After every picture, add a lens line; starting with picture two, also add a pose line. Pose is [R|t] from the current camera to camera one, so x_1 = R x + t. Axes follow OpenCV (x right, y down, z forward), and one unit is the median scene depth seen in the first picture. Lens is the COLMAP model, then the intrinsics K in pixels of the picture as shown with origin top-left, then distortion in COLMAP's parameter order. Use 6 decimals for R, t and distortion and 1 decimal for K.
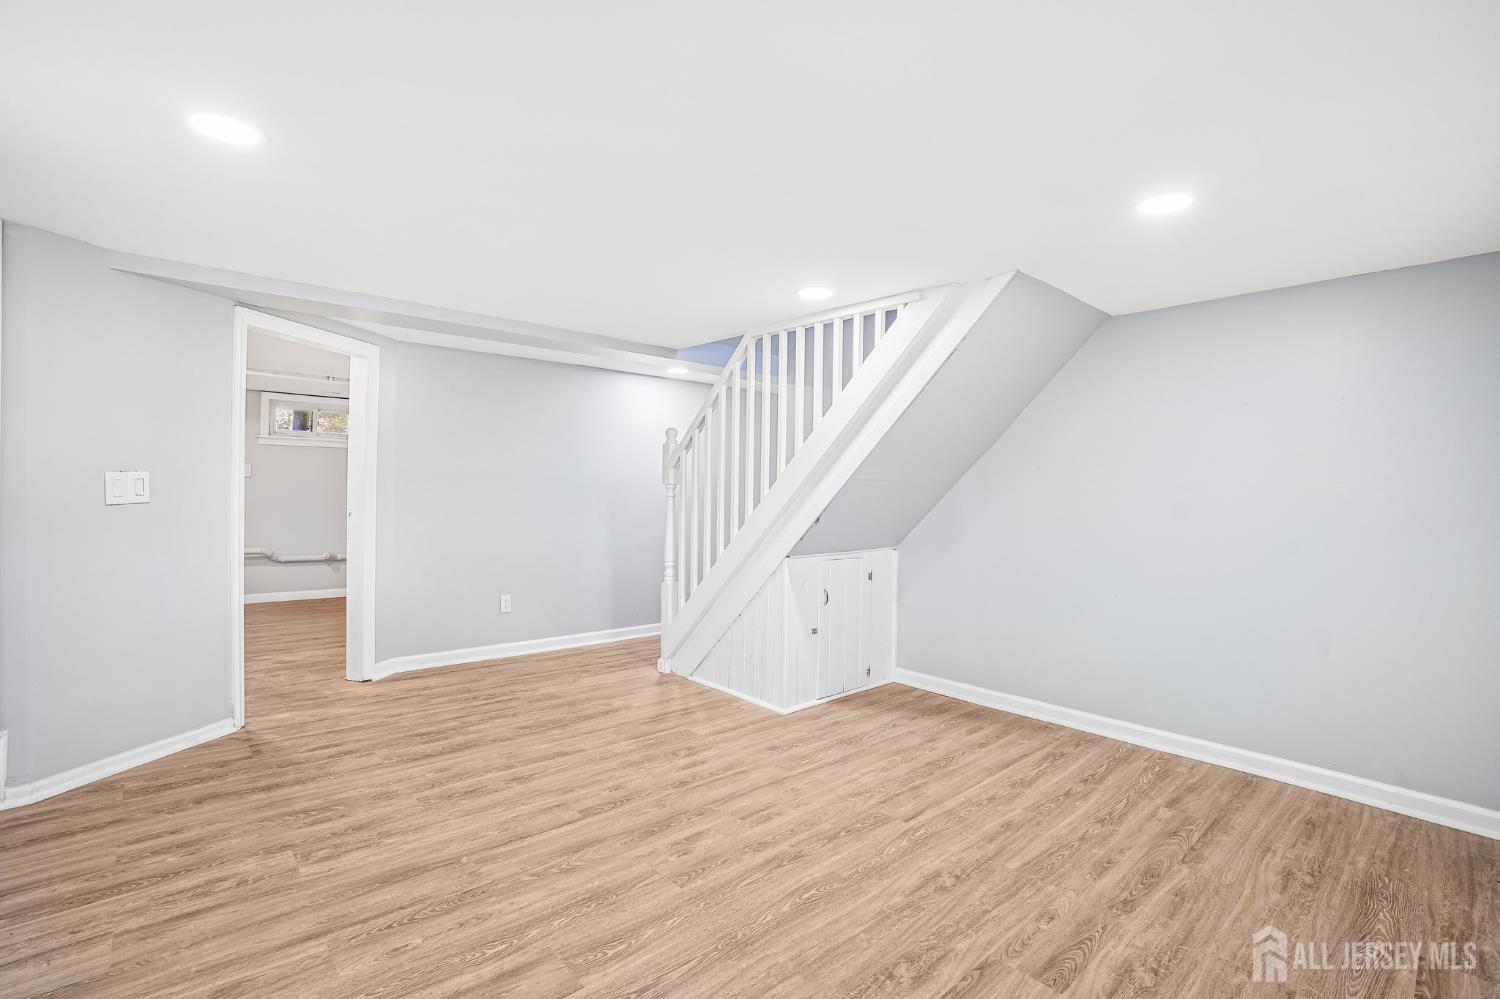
lens RADIAL K [[695.0, 0, 752.5], [0, 695.0, 496.5], [0, 0, 1]] dist [-0.076780, 0.027503]
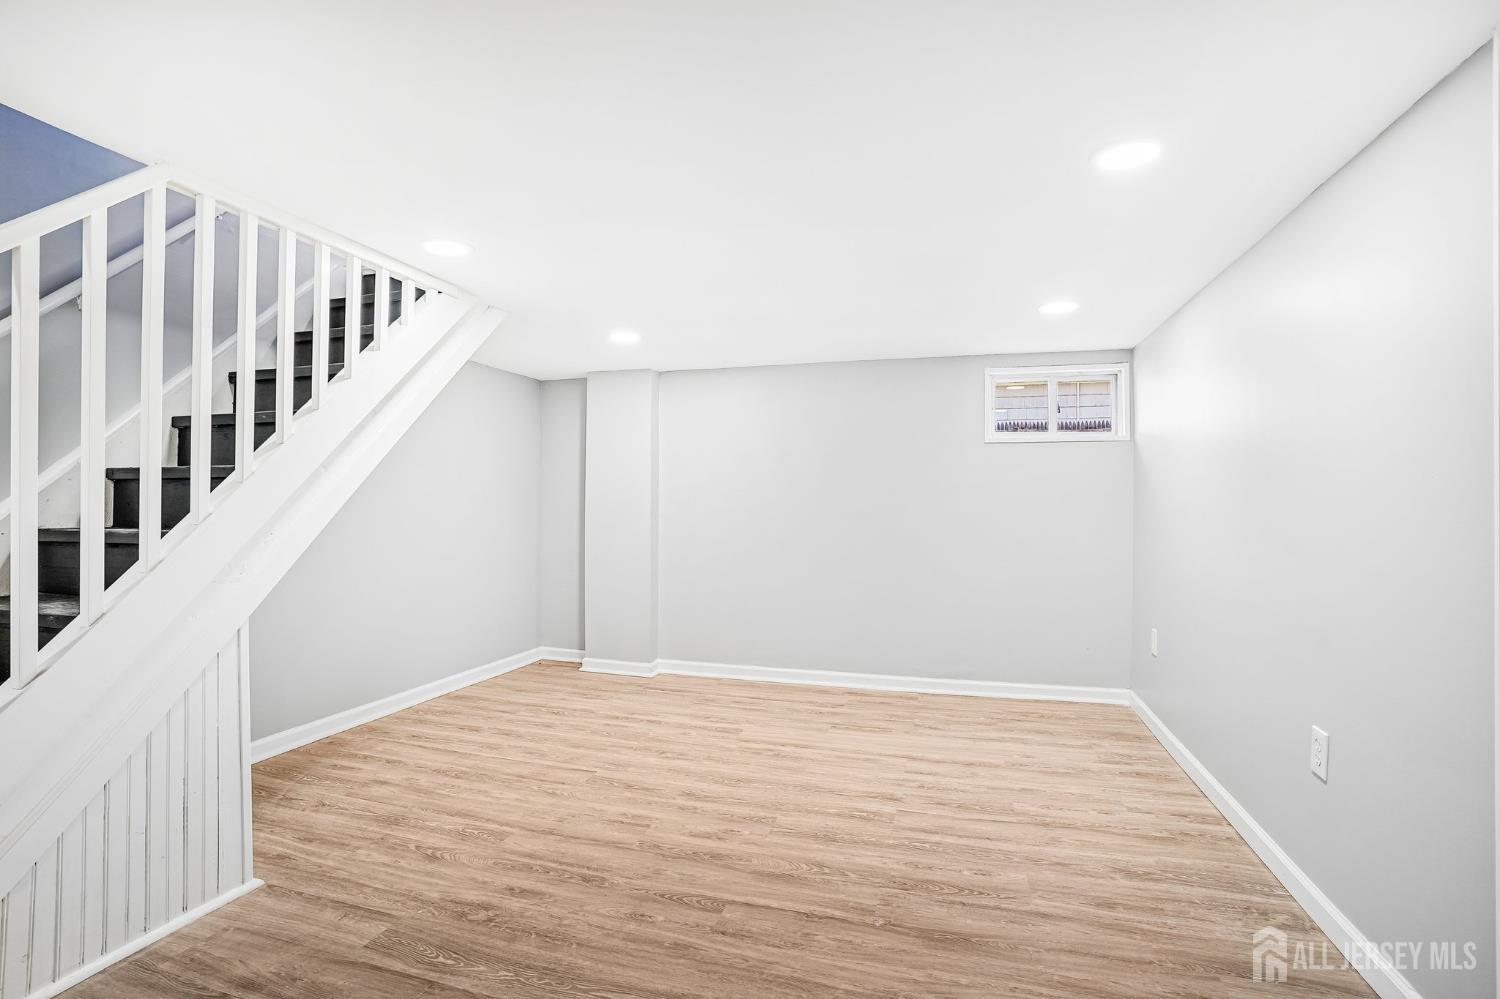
lens RADIAL K [[695.0, 0, 748.2], [0, 695.0, 486.6], [0, 0, 1]] dist [-0.076780, 0.027503]
pose [[-0.520802, 0.000424, 0.853678, -1.000533], [-0.007597, 0.999958, -0.005131, -0.027190], [-0.853644, -0.009157, -0.520777, 1.474138]]
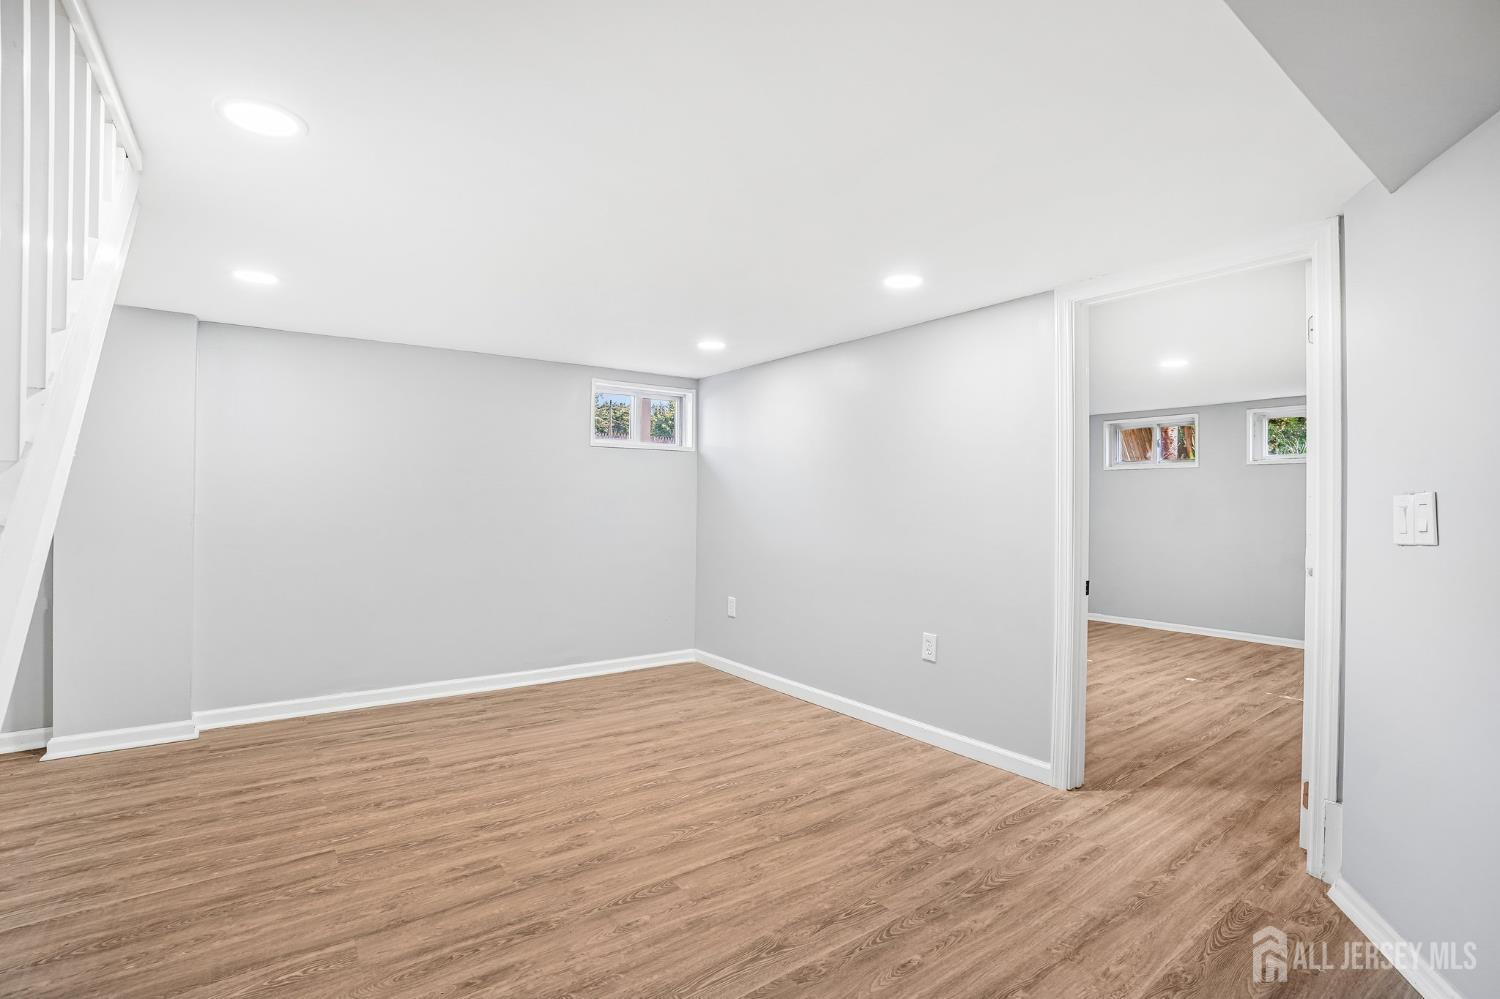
lens RADIAL K [[695.0, 0, 752.1], [0, 695.0, 484.7], [0, 0, 1]] dist [-0.076780, 0.027503]
pose [[-0.994385, -0.022909, 0.103310, -0.446946], [-0.024750, 0.999556, -0.016565, -0.022322], [-0.102884, -0.019029, -0.994511, 1.945472]]
